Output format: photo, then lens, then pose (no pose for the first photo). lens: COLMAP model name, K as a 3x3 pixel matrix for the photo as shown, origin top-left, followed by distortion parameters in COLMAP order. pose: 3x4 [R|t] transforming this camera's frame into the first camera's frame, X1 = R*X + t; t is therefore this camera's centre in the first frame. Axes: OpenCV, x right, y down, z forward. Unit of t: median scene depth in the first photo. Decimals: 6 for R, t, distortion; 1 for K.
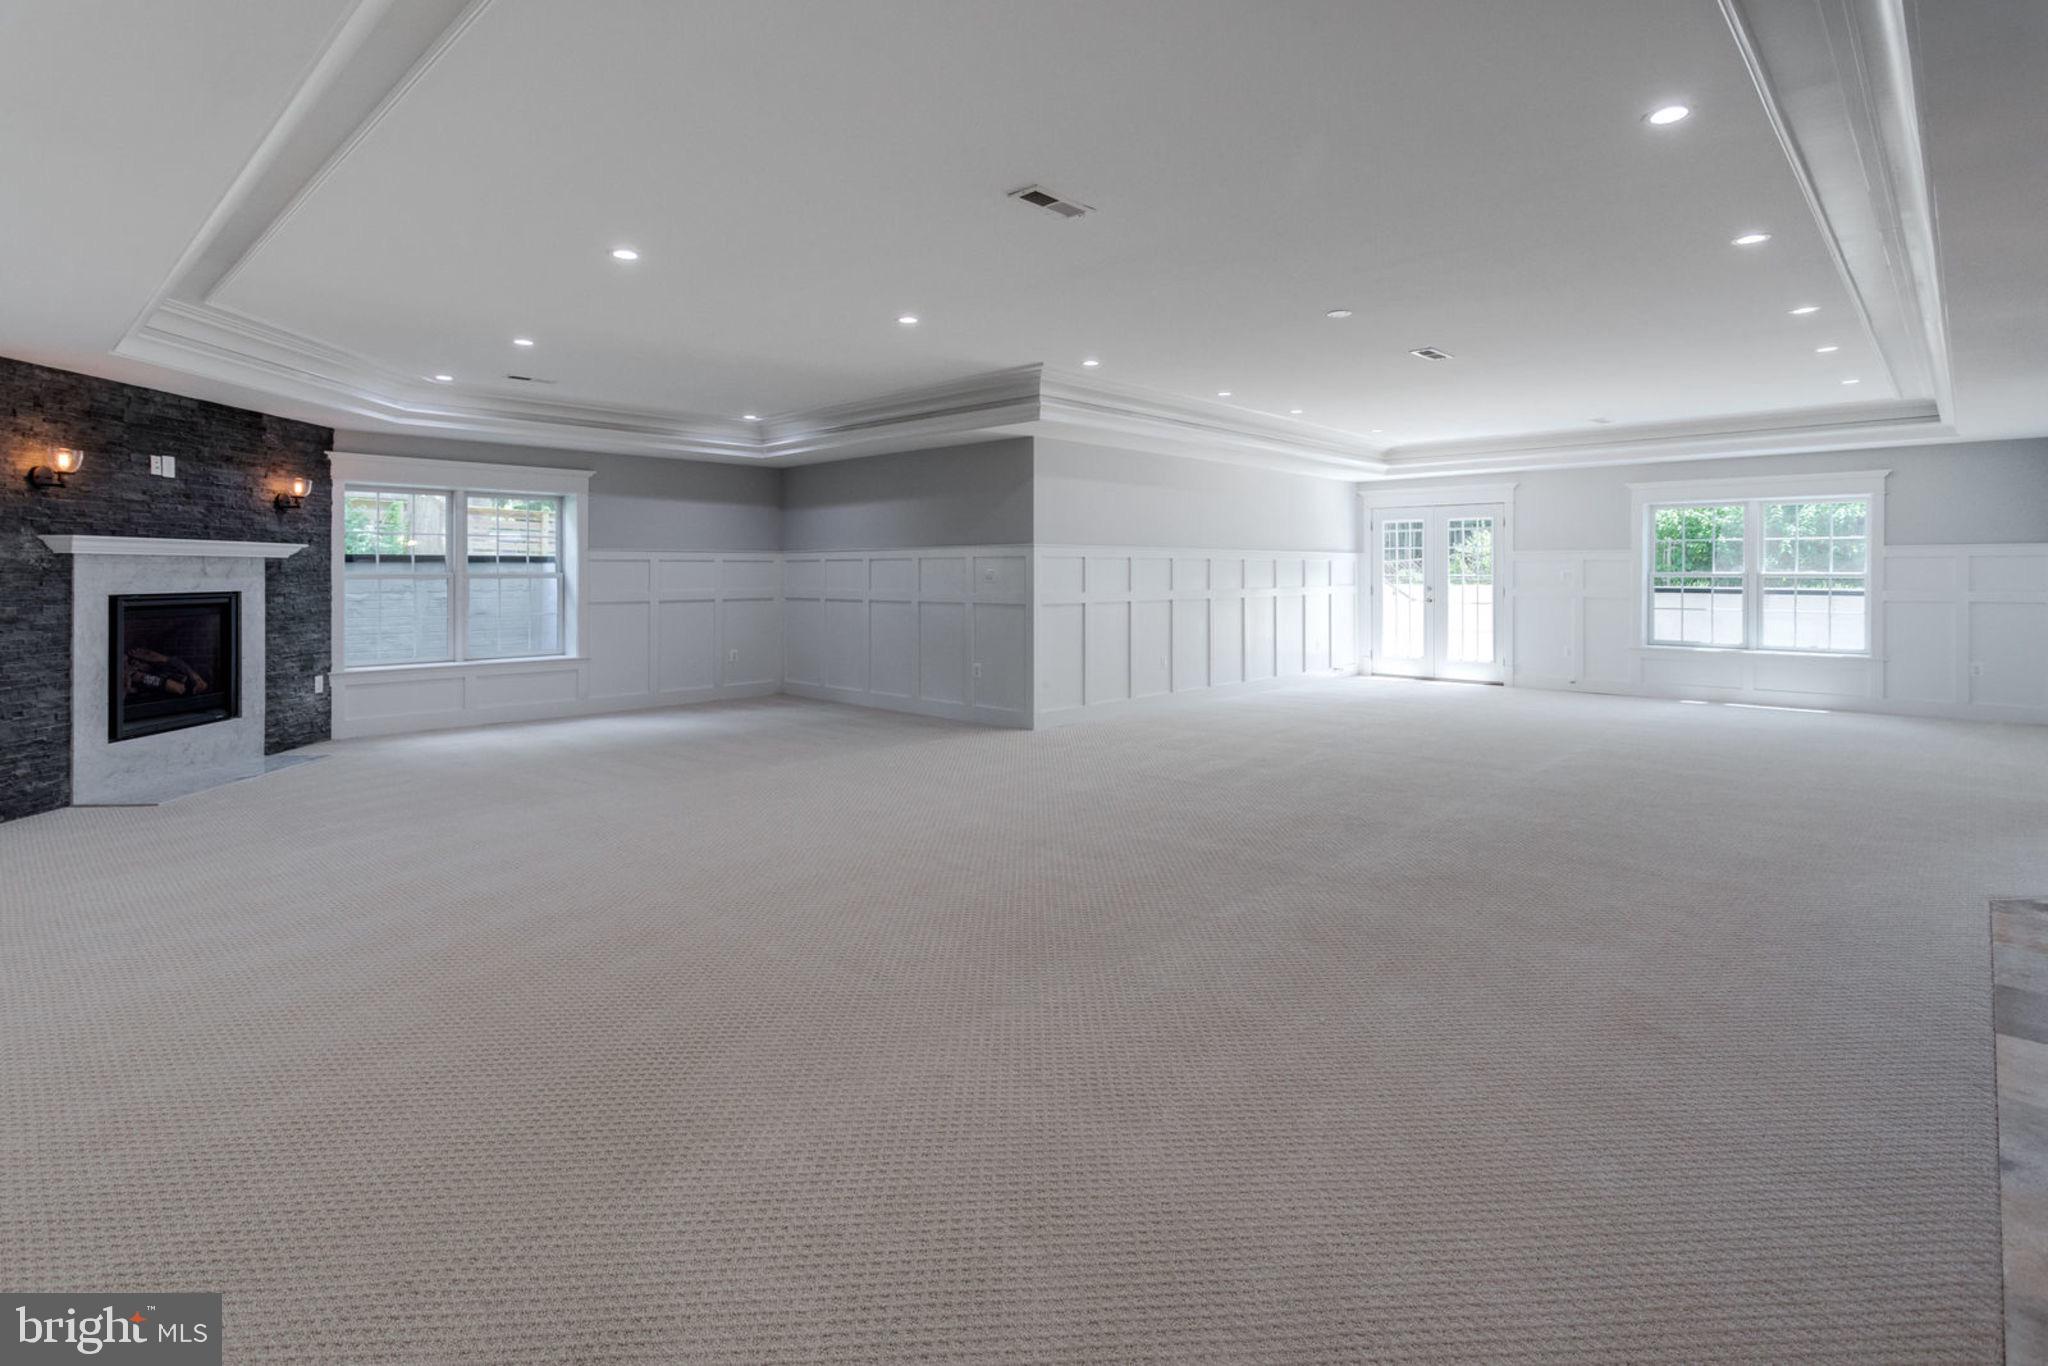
lens RADIAL K [[1009.1, 0, 1019.8], [0, 1009.1, 571.6], [0, 0, 1]] dist [0.000354, 0.000519]
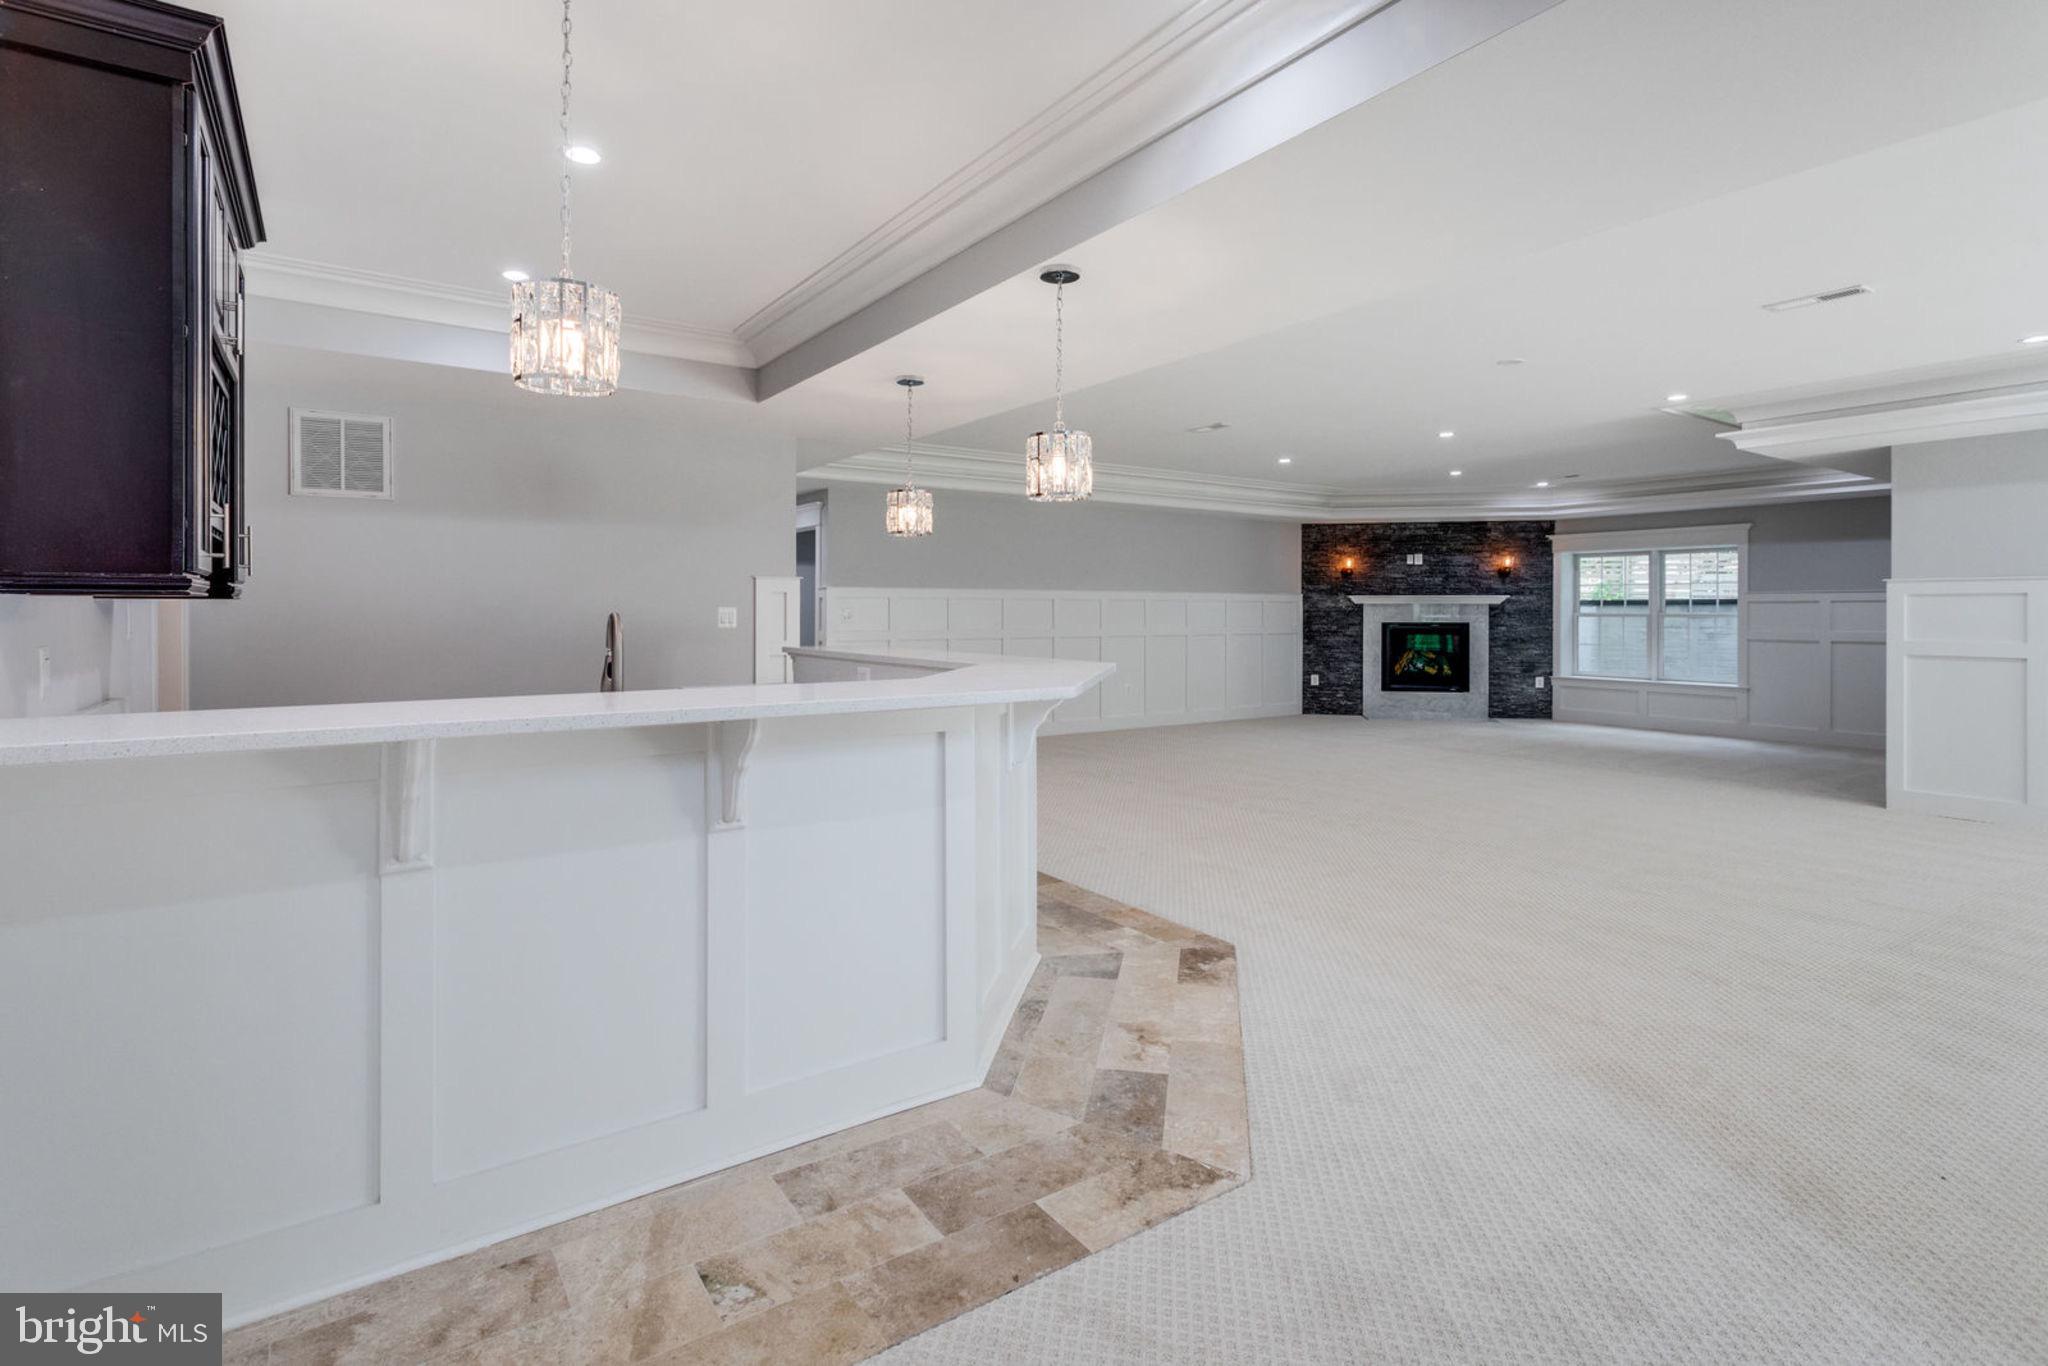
lens RADIAL K [[978.6, 0, 1018.7], [0, 978.6, 610.9], [0, 0, 1]] dist [-0.000258, 0.000181]
pose [[-0.209768, -0.001824, -0.977750, 1.075248], [-0.001567, 0.999998, -0.001529, 0.002154], [0.977750, 0.001212, -0.209770, 0.559806]]
